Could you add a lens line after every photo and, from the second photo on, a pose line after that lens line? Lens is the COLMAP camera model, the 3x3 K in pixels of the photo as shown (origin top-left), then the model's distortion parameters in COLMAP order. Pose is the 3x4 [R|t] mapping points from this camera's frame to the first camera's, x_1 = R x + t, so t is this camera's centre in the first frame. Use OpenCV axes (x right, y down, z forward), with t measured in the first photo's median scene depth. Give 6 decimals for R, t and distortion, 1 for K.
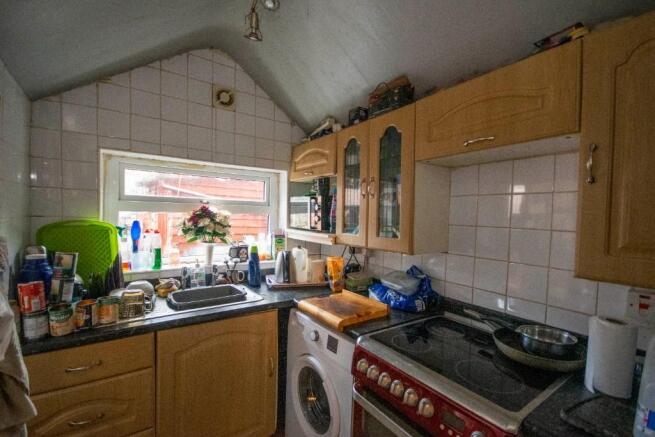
lens RADIAL K [[291.9, 0, 328.5], [0, 291.9, 221.4], [0, 0, 1]] dist [0.002017, 0.000082]
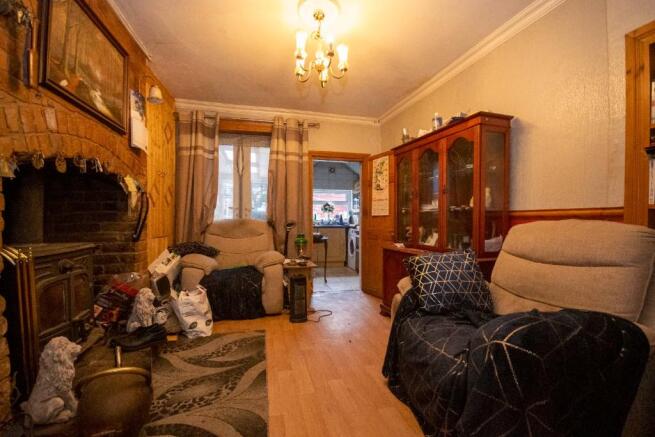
lens RADIAL K [[291.9, 0, 328.2], [0, 291.9, 215.5], [0, 0, 1]] dist [0.002017, 0.000082]
pose [[0.930124, -0.021046, -0.366642, 0.808085], [0.010423, 0.999467, -0.030929, 0.196243], [0.367098, 0.024947, 0.929848, -2.091398]]
